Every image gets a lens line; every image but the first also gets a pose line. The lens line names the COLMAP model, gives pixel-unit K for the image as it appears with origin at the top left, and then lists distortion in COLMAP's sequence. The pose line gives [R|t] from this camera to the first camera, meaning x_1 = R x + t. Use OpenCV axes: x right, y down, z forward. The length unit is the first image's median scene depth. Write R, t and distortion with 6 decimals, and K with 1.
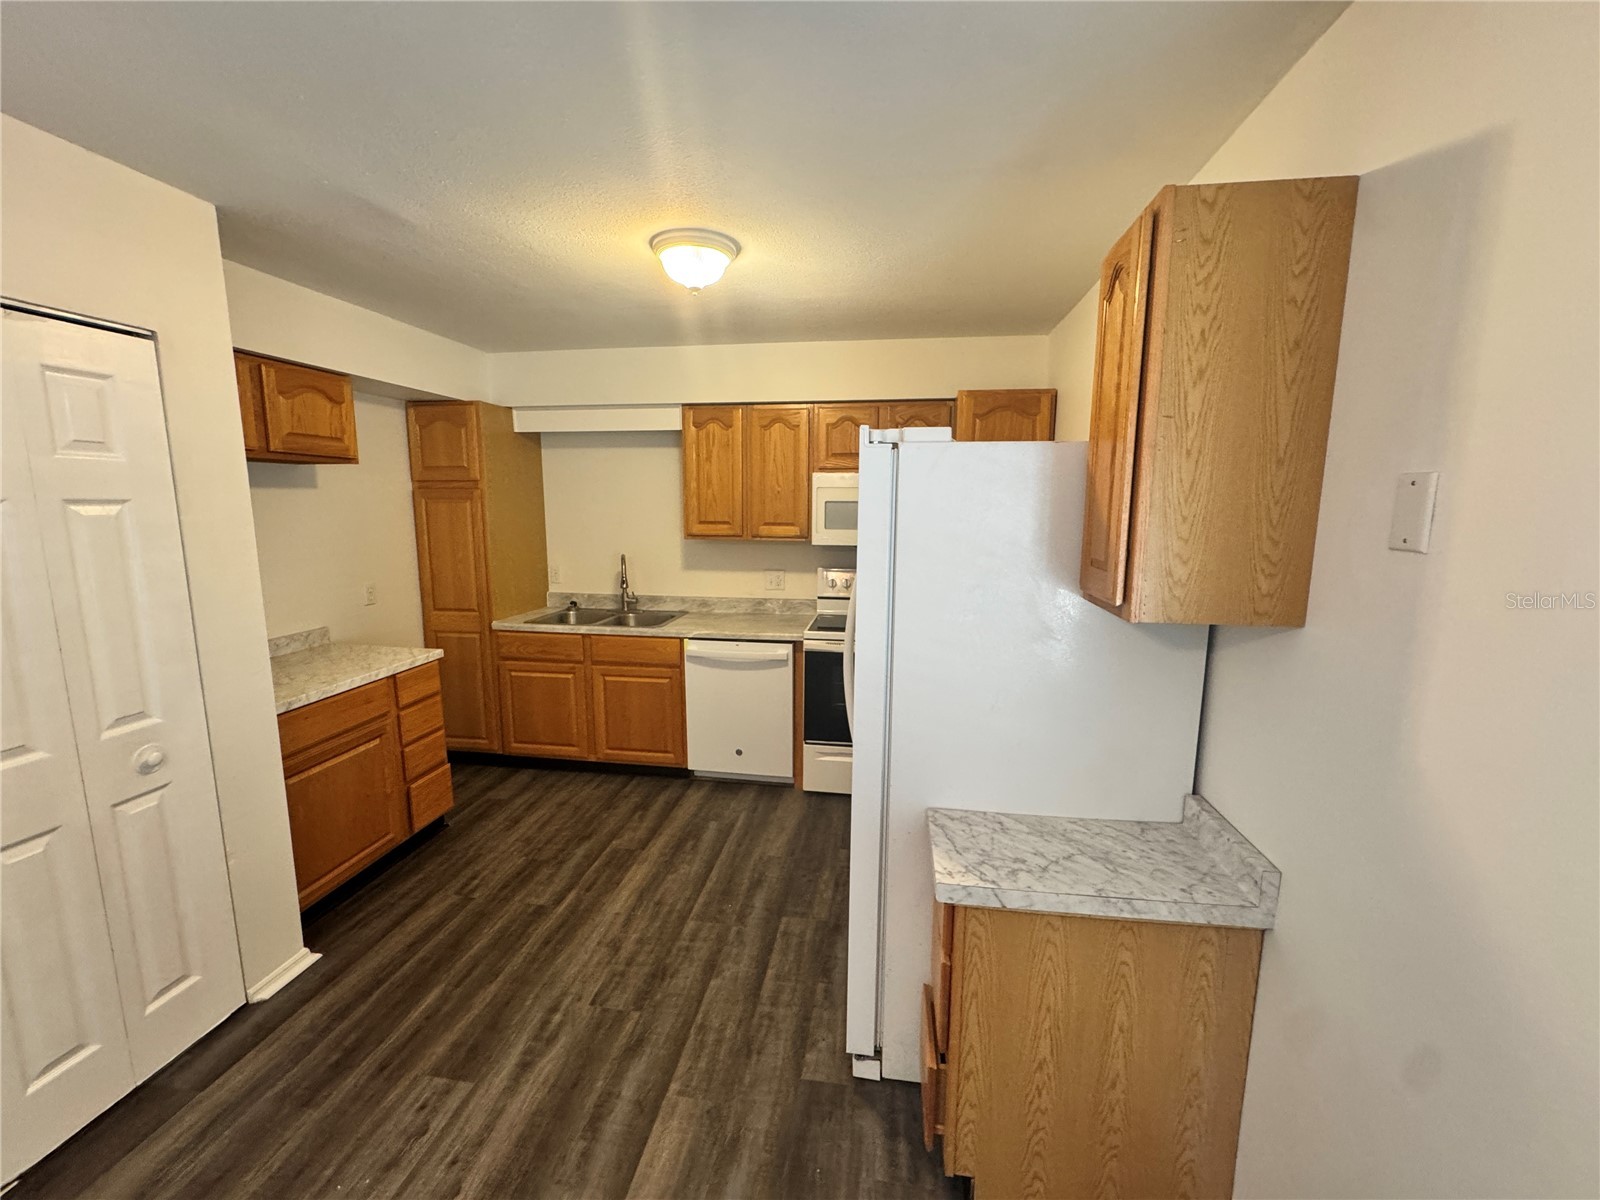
lens RADIAL K [[644.4, 0, 796.9], [0, 644.4, 597.9], [0, 0, 1]] dist [-0.003257, 0.000566]
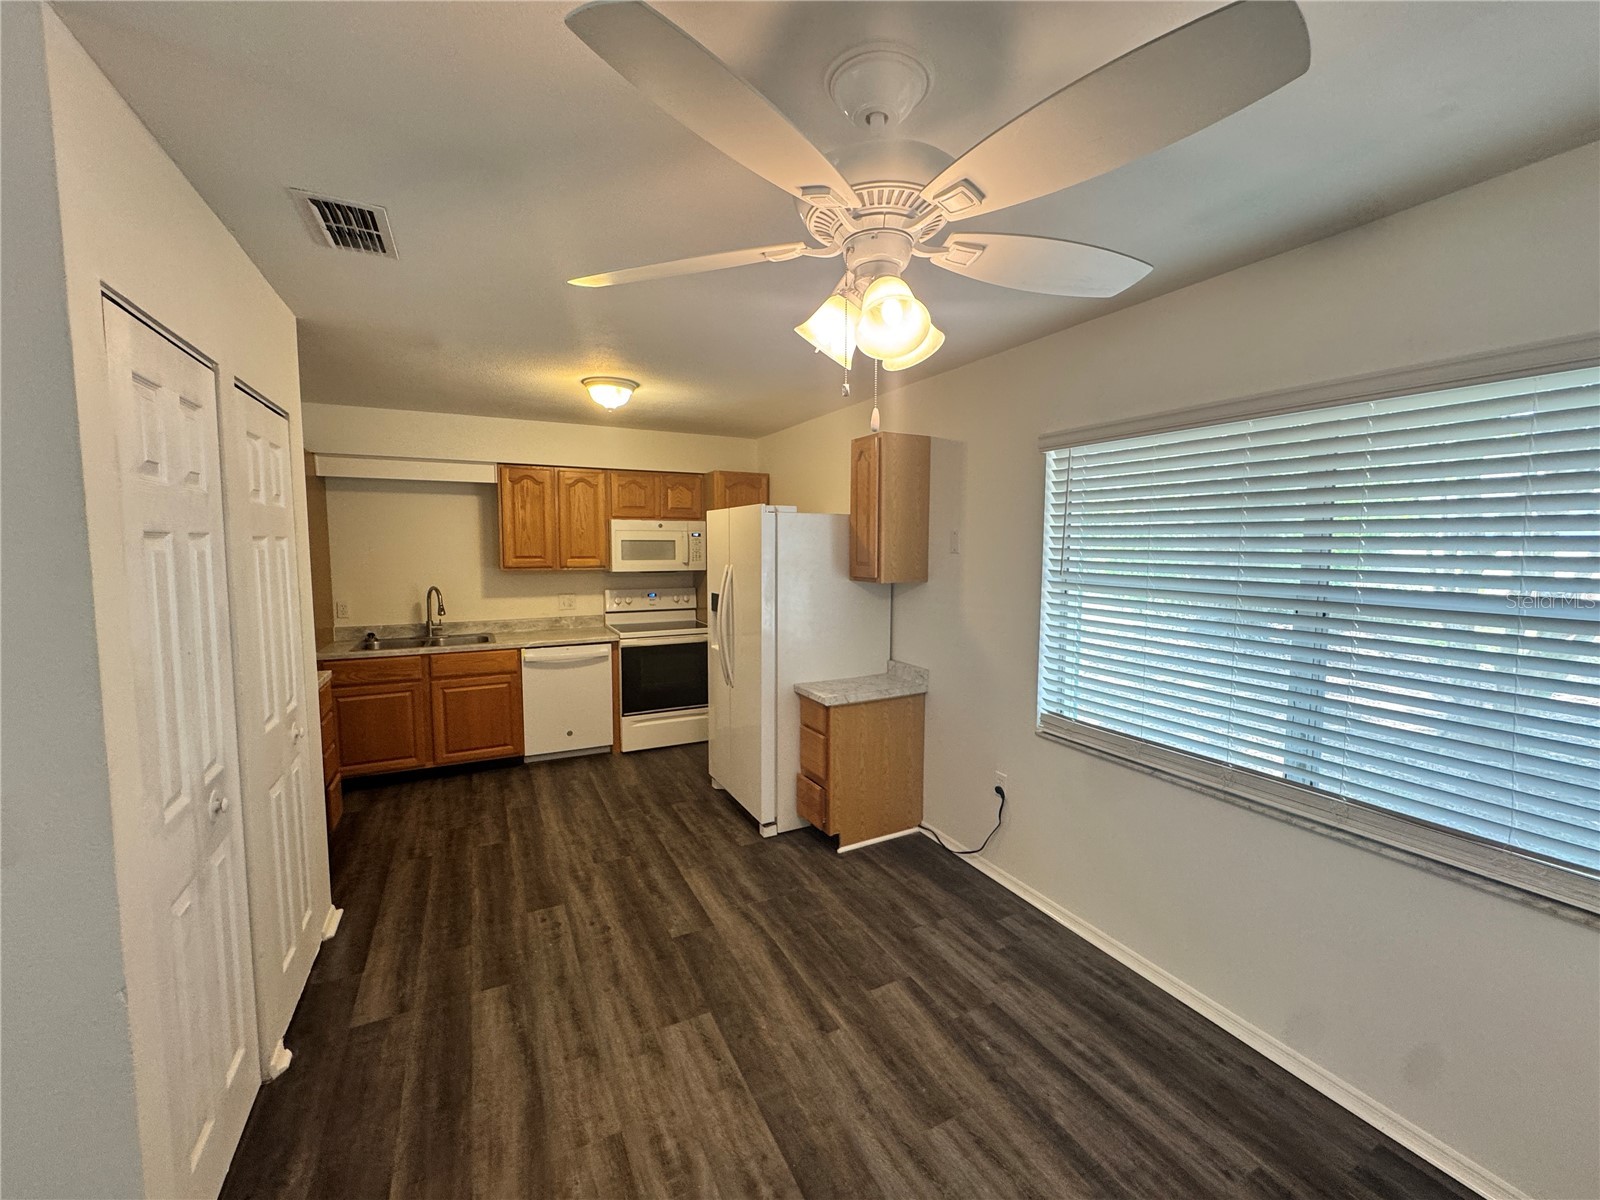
lens RADIAL K [[644.4, 0, 803.0], [0, 644.4, 601.5], [0, 0, 1]] dist [-0.003257, 0.000566]
pose [[0.809840, -0.055197, 0.584049, -0.527934], [0.088777, 0.995629, -0.029004, 0.065108], [-0.579895, 0.075339, 0.811200, -0.395405]]
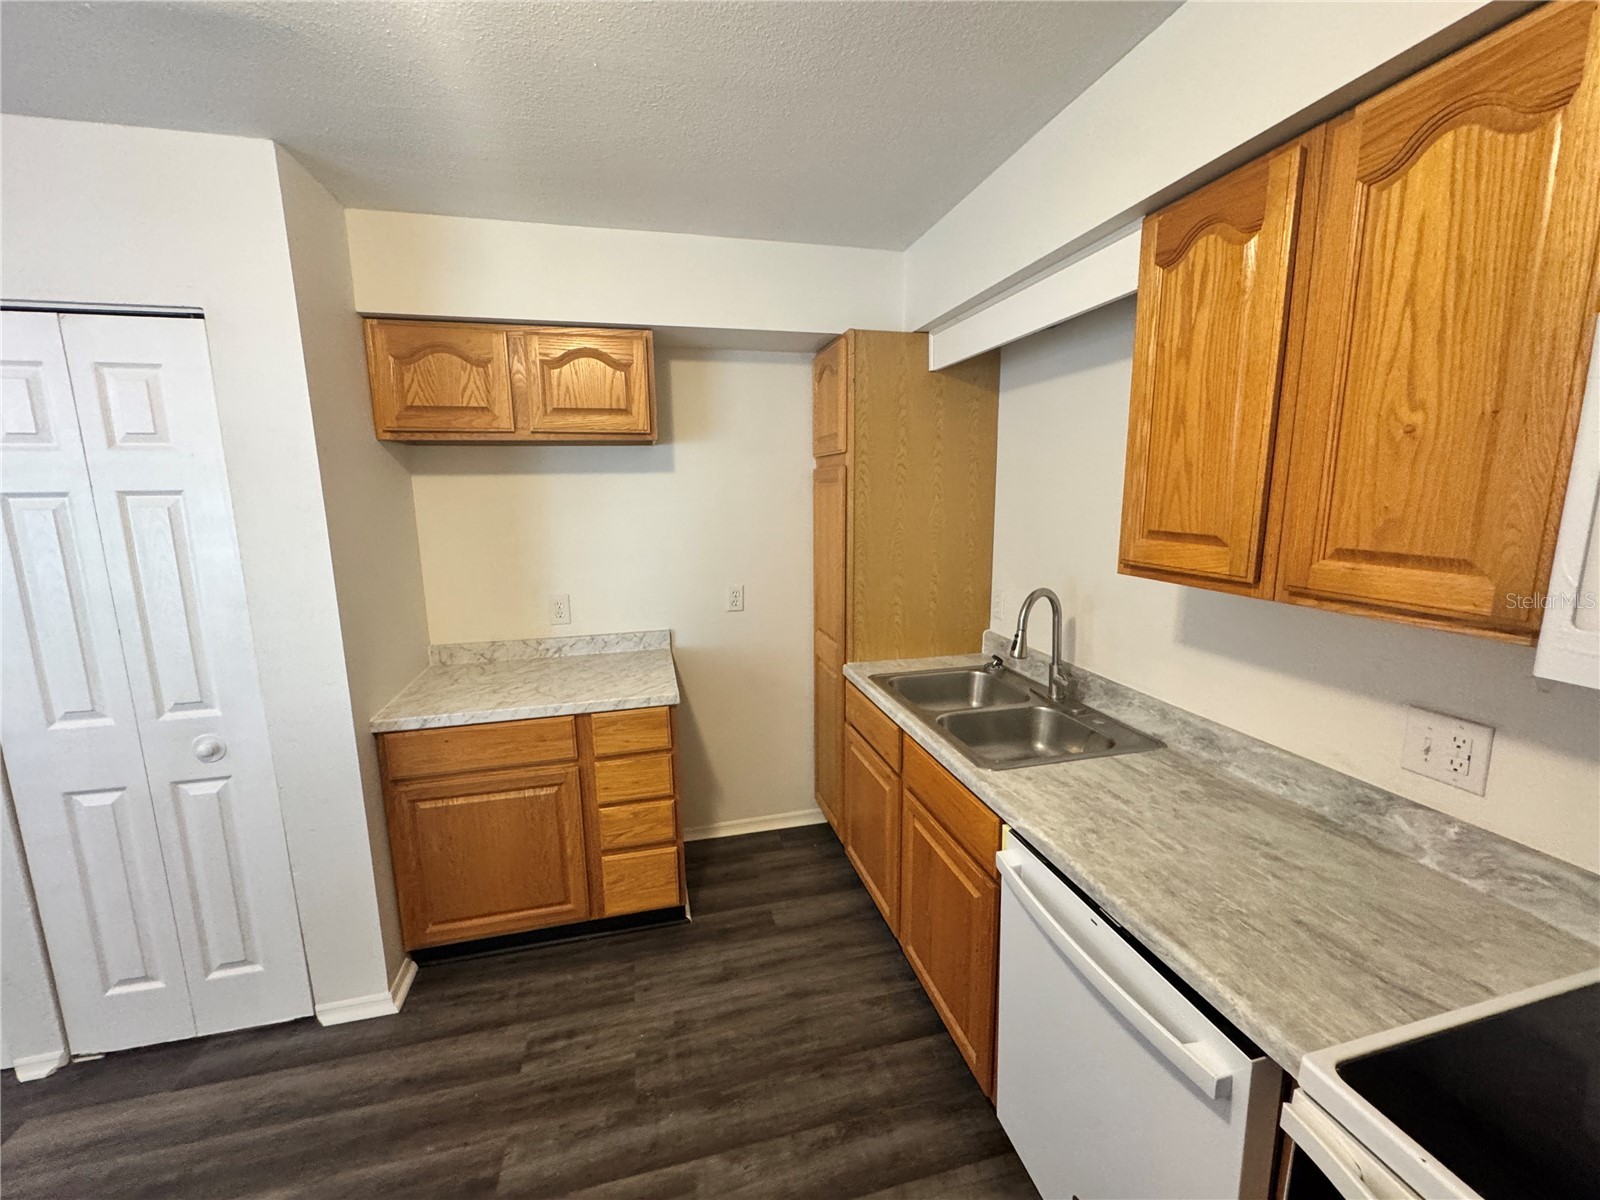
lens RADIAL K [[644.4, 0, 792.2], [0, 644.4, 594.8], [0, 0, 1]] dist [-0.003257, 0.000566]
pose [[0.388898, 0.143404, -0.910051, 0.135025], [-0.121562, 0.987162, 0.103606, -0.117248], [0.913225, 0.070336, 0.401338, 0.816702]]
